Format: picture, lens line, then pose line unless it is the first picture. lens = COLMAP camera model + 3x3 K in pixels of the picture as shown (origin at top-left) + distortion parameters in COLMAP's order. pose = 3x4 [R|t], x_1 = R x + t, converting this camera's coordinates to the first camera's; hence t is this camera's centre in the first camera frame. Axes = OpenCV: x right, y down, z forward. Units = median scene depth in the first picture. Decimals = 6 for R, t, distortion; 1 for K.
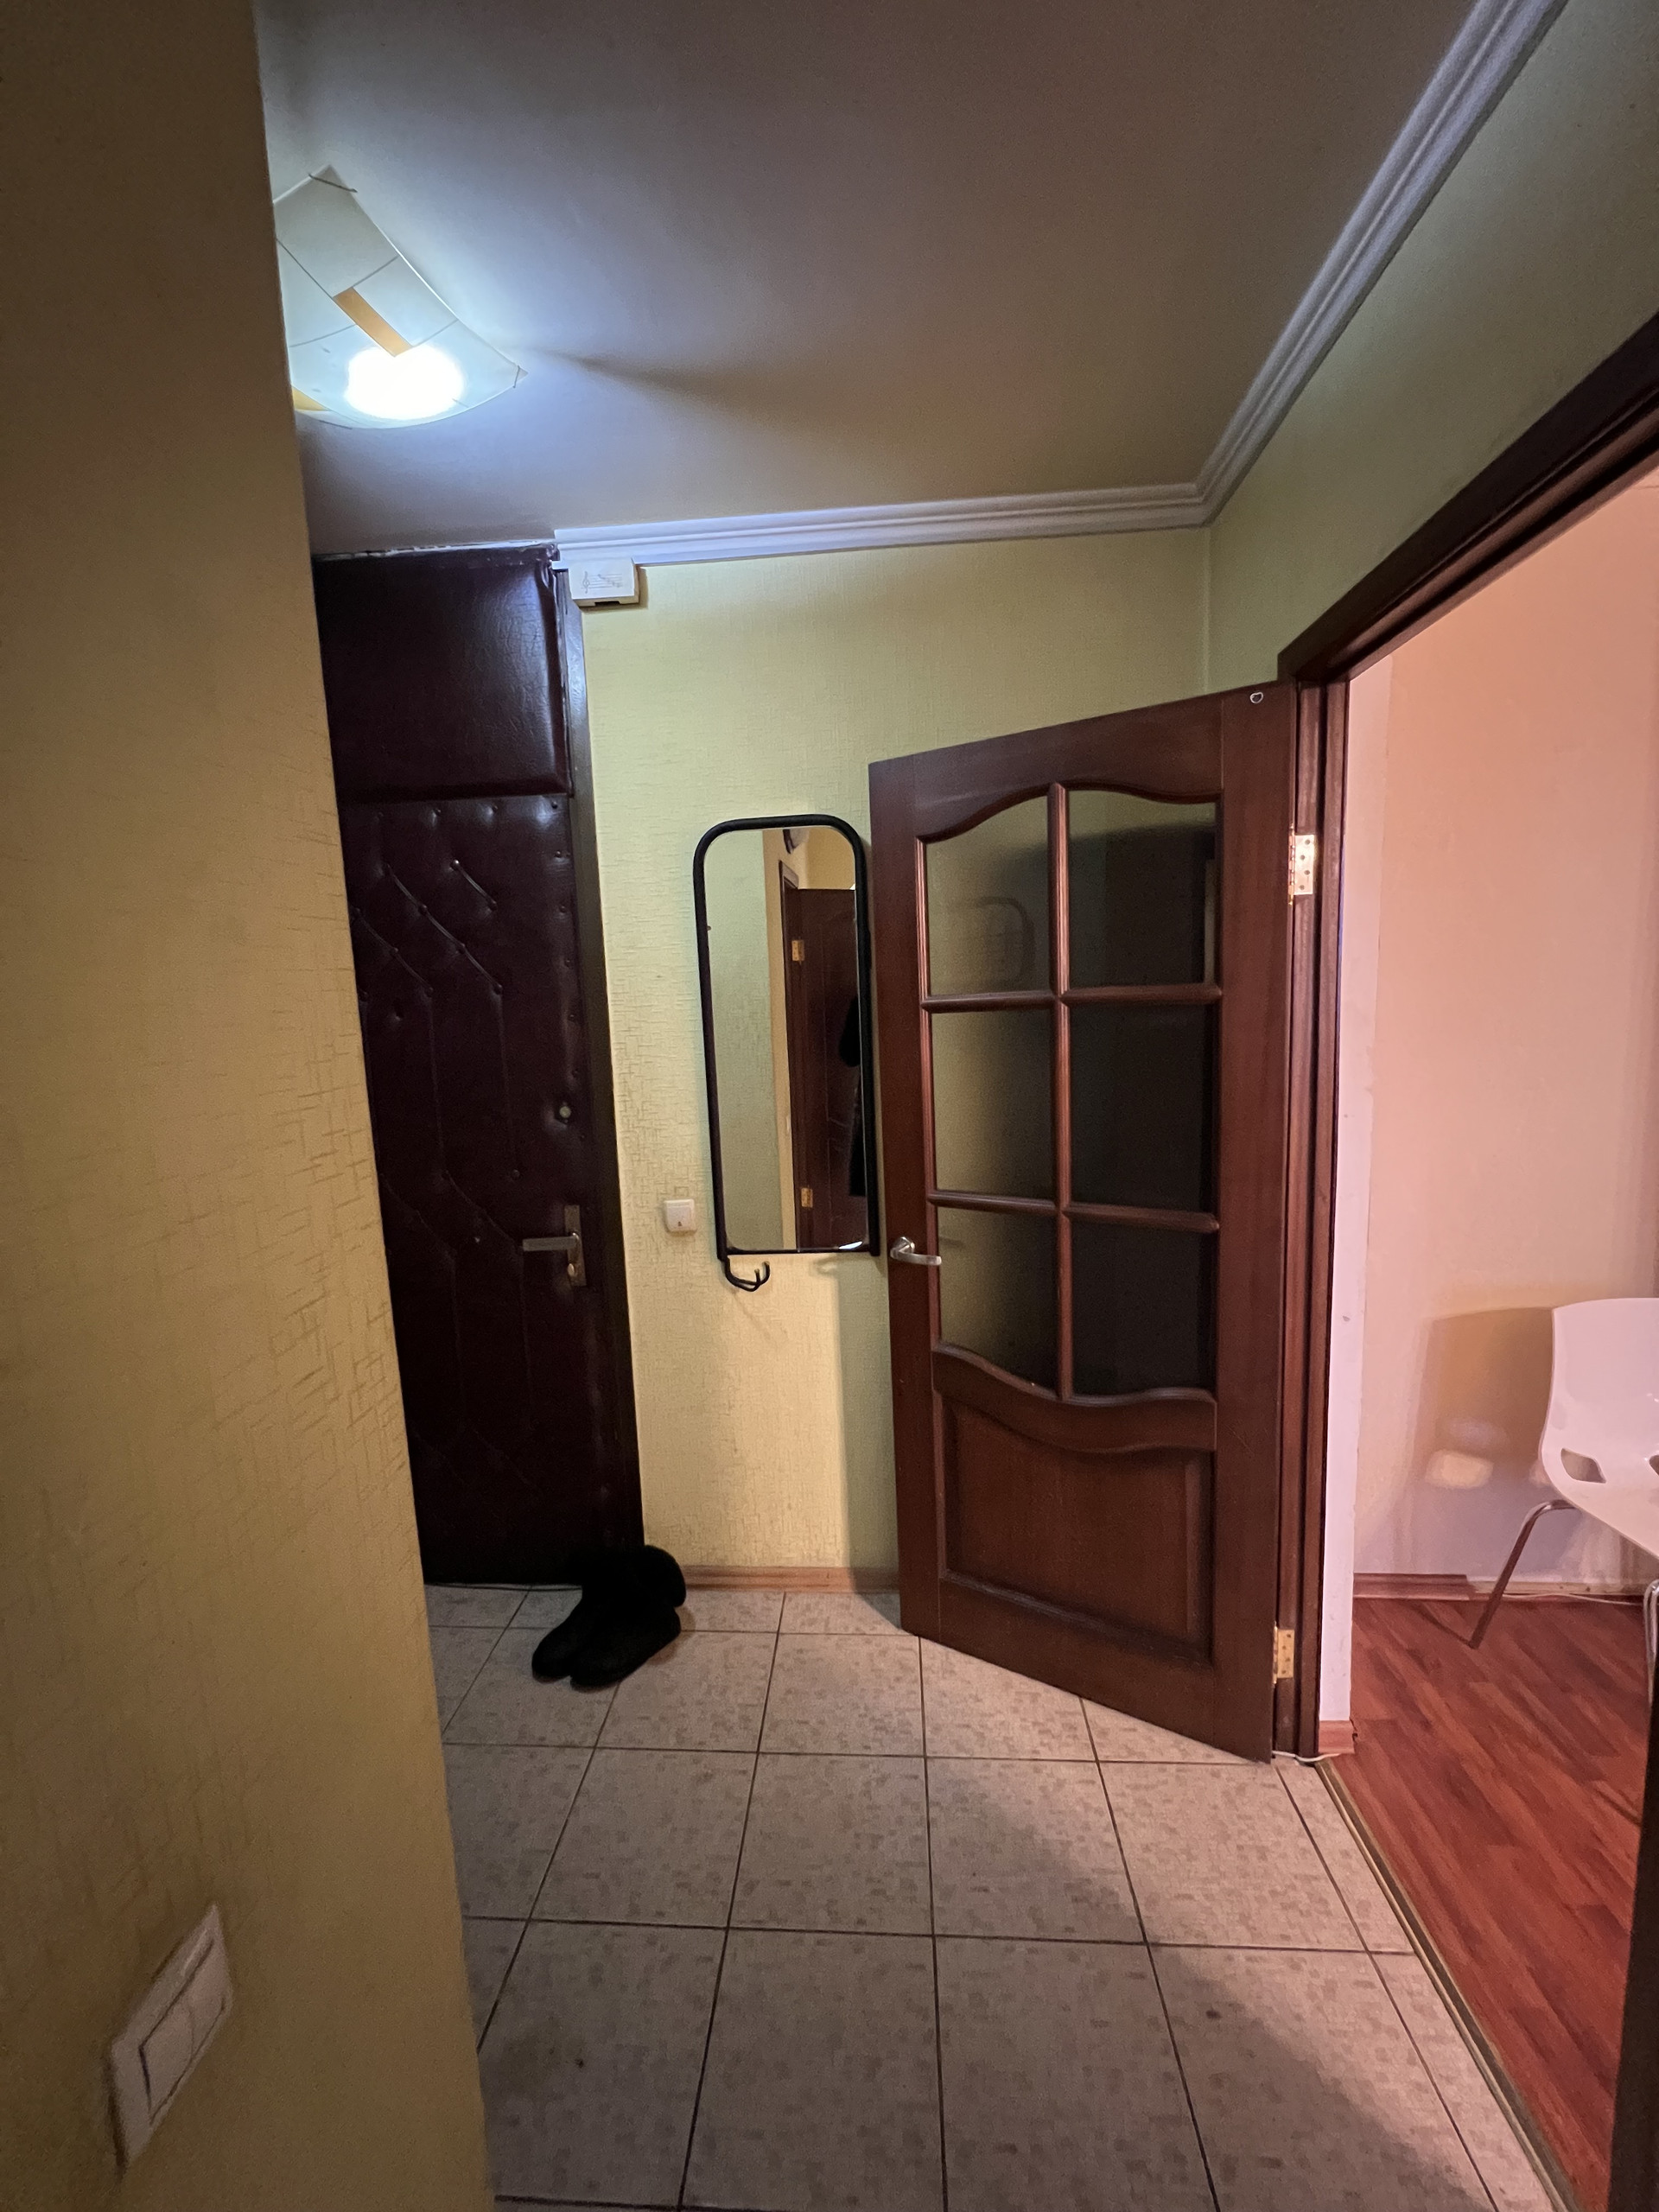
lens RADIAL K [[877.0, 0, 817.7], [0, 877.0, 1113.3], [0, 0, 1]] dist [-0.002566, 0.000884]
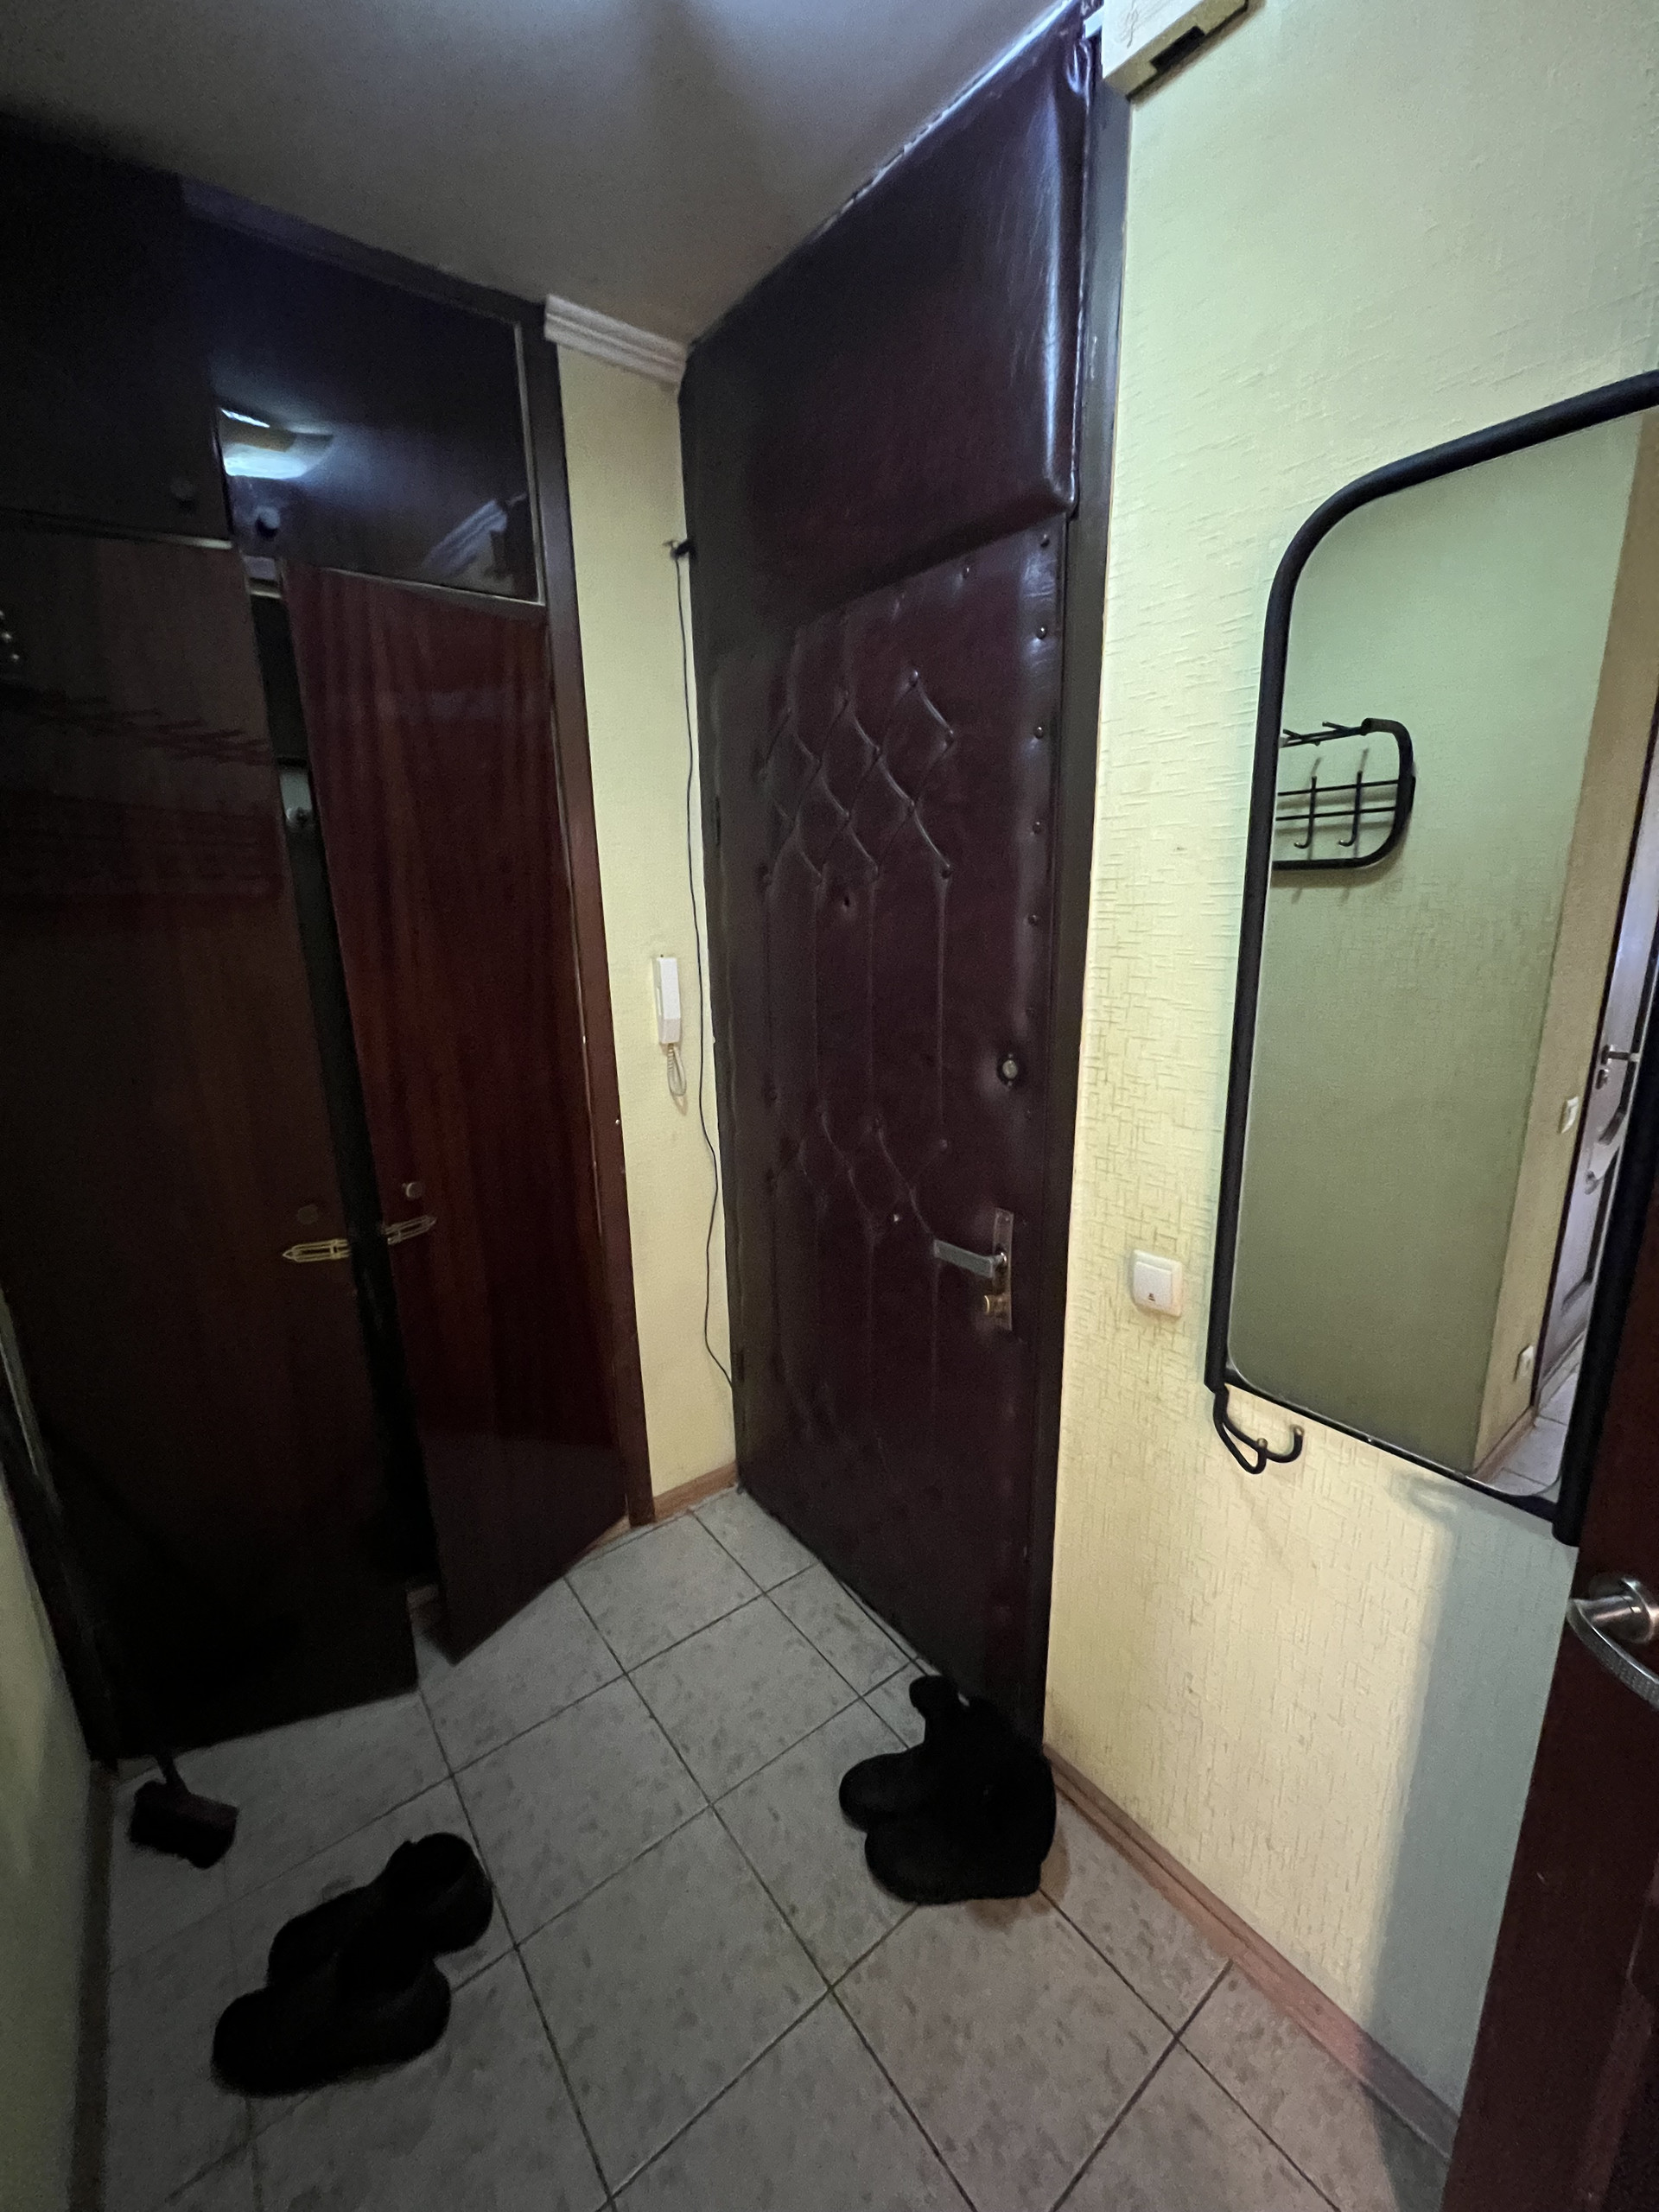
lens RADIAL K [[885.0, 0, 822.7], [0, 885.0, 1111.1], [0, 0, 1]] dist [-0.005408, 0.001147]
pose [[0.673494, 0.203044, -0.710759, 0.089753], [-0.106416, 0.978151, 0.178594, -0.078100], [0.731492, -0.044646, 0.680387, 0.500323]]
